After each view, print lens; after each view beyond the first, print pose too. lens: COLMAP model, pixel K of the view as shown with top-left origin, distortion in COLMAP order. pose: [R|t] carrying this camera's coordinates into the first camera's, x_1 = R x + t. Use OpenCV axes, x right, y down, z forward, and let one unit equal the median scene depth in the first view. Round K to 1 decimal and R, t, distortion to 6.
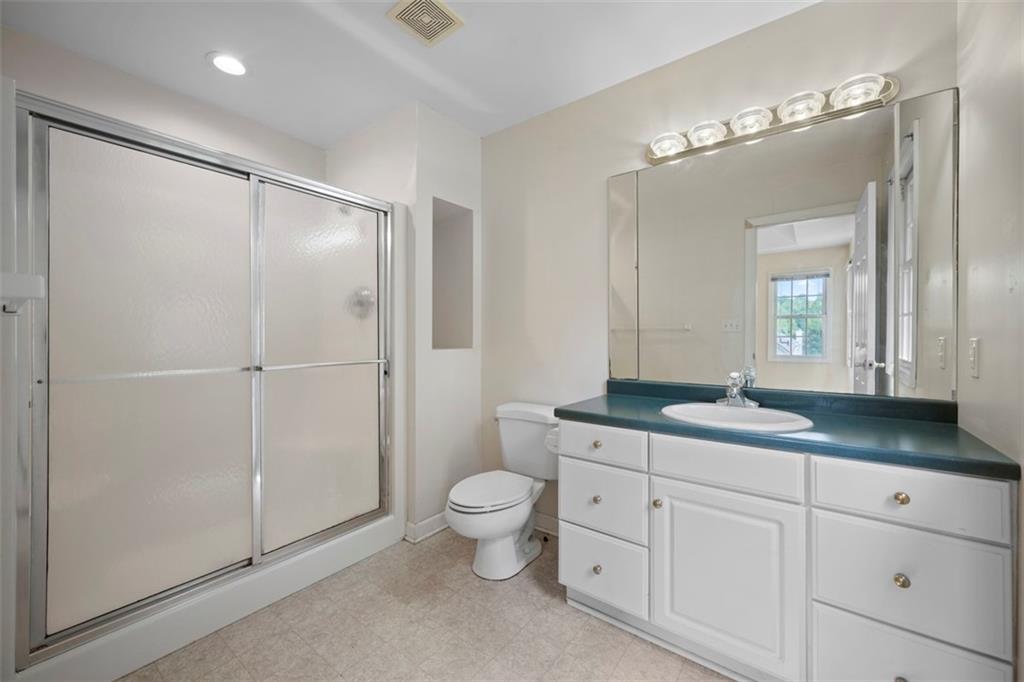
lens RADIAL K [[401.3, 0, 511.3], [0, 401.3, 338.9], [0, 0, 1]] dist [0.001645, -0.000007]
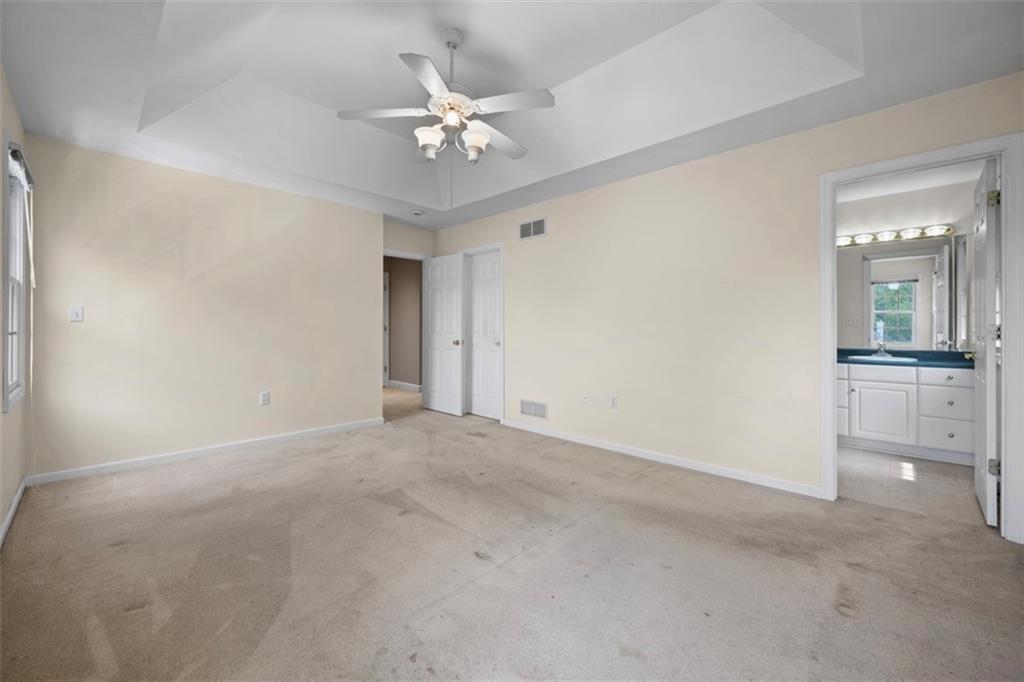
lens RADIAL K [[401.3, 0, 518.6], [0, 401.3, 325.6], [0, 0, 1]] dist [0.001645, -0.000007]
pose [[0.994384, 0.003371, -0.105776, -1.468808], [-0.004193, 0.999963, -0.007552, 0.010902], [0.105746, 0.007953, 0.994361, -1.772561]]
